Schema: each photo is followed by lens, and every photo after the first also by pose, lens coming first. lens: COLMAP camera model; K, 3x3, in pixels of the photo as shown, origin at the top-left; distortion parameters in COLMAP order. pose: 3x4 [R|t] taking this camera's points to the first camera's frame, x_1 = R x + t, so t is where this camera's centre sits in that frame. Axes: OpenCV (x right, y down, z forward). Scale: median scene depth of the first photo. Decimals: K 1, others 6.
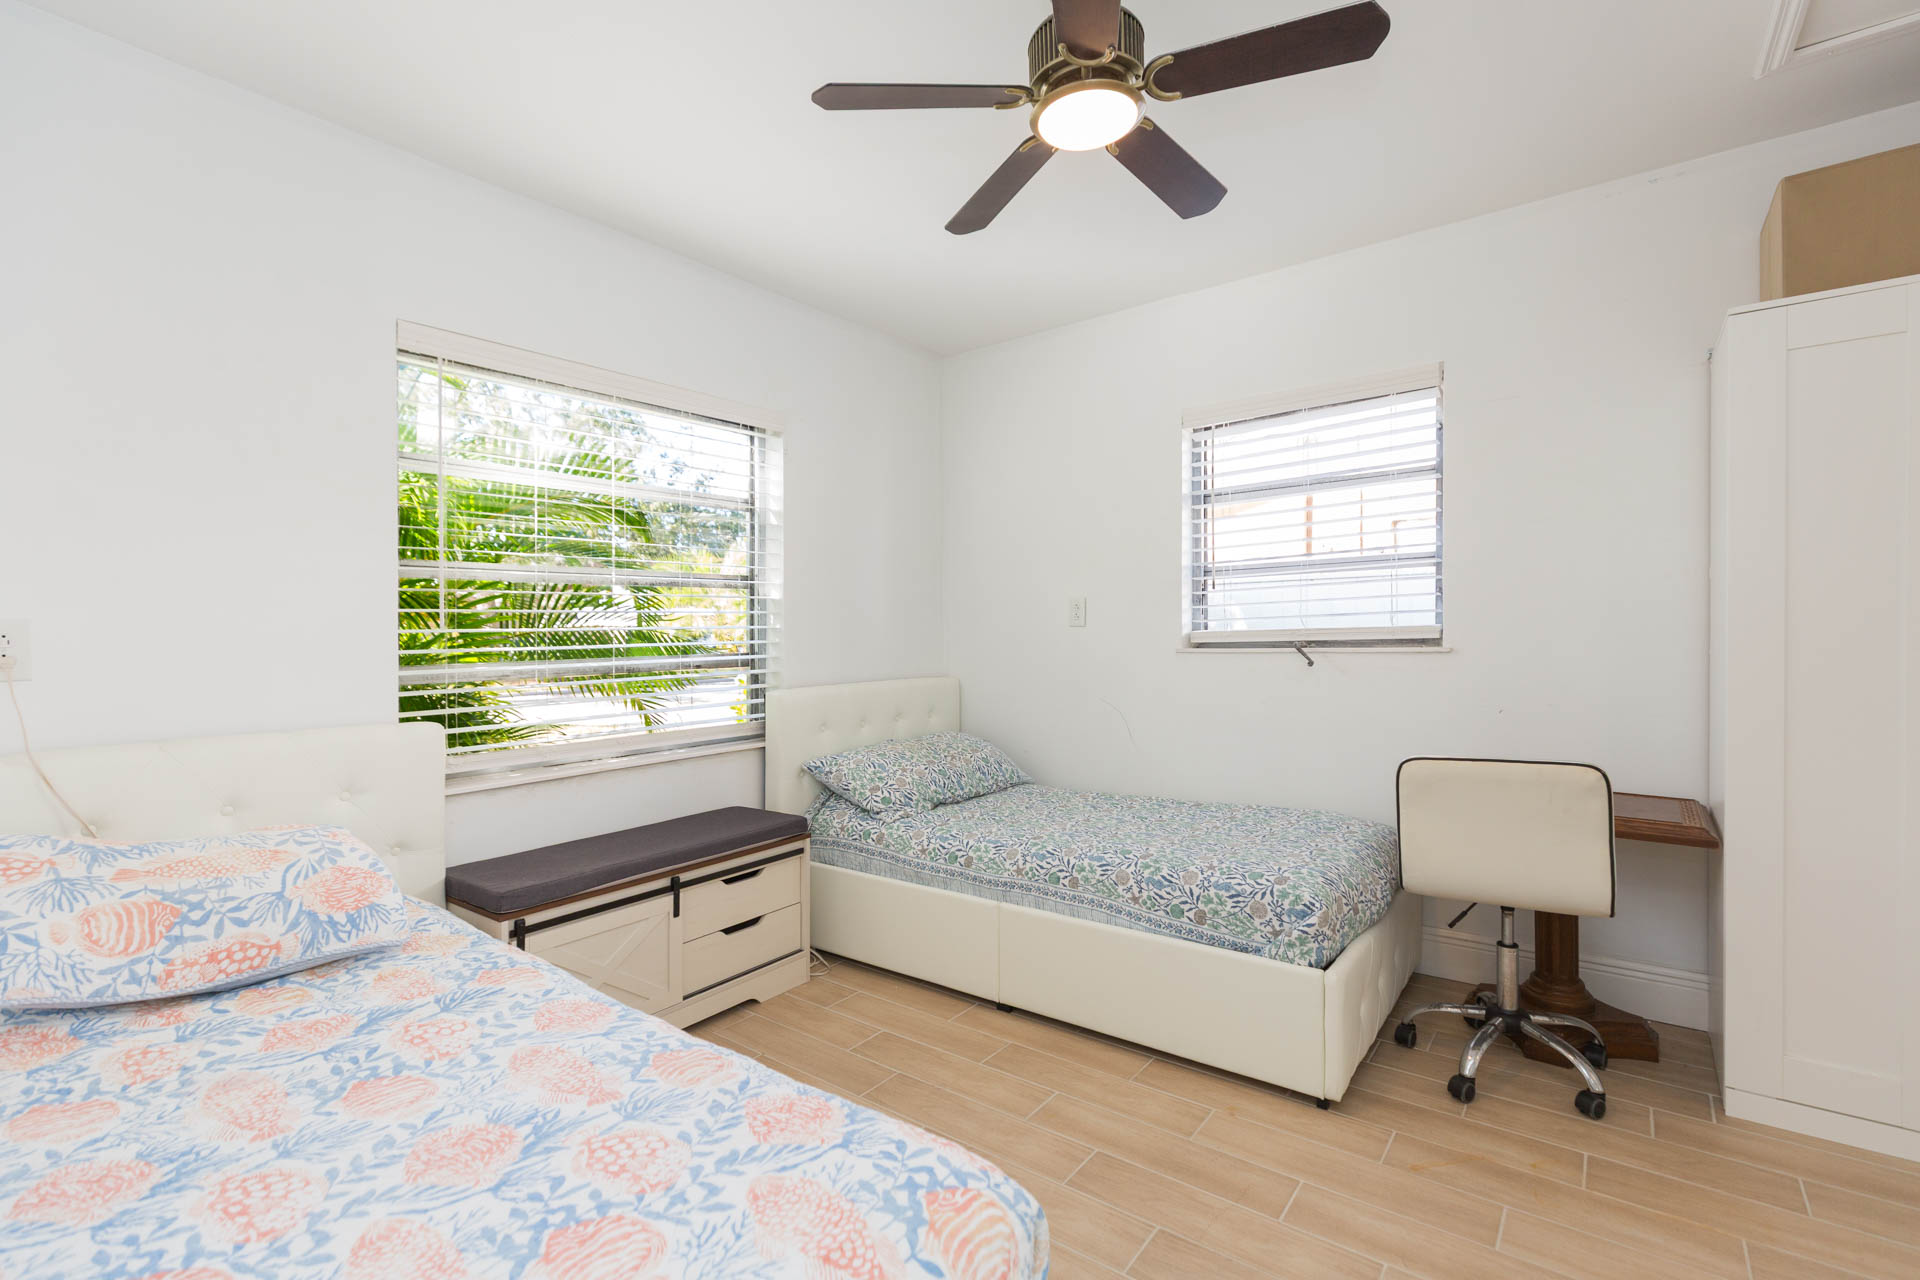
lens RADIAL K [[875.9, 0, 962.4], [0, 875.9, 652.6], [0, 0, 1]] dist [0.001187, 0.000193]
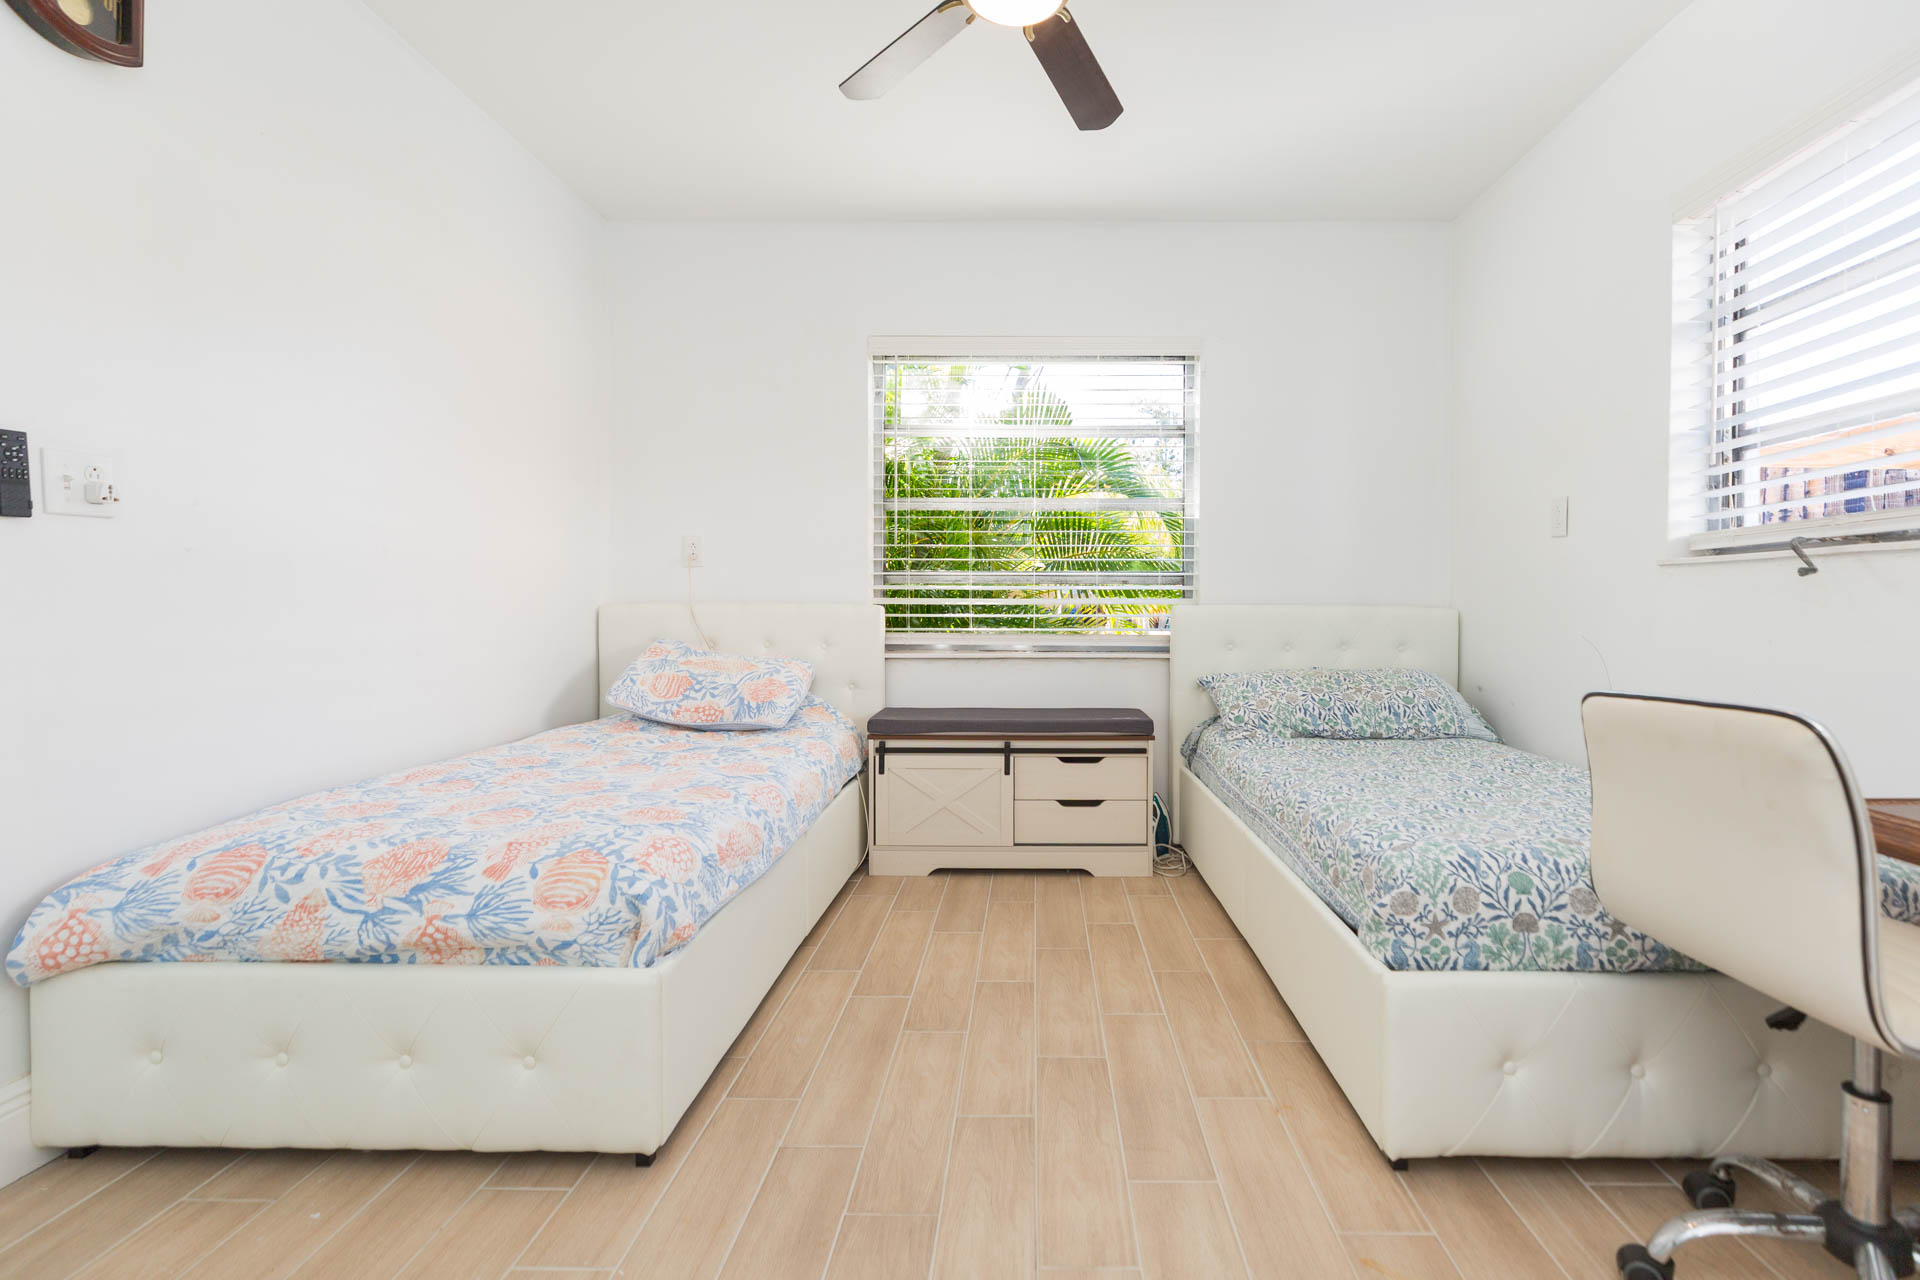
lens RADIAL K [[879.7, 0, 1008.7], [0, 879.7, 634.5], [0, 0, 1]] dist [0.001988, 0.000562]
pose [[0.586584, 0.048037, -0.808463, 0.620299], [-0.035128, 0.998809, 0.033859, 0.058980], [0.809126, 0.008539, 0.587573, 0.255606]]
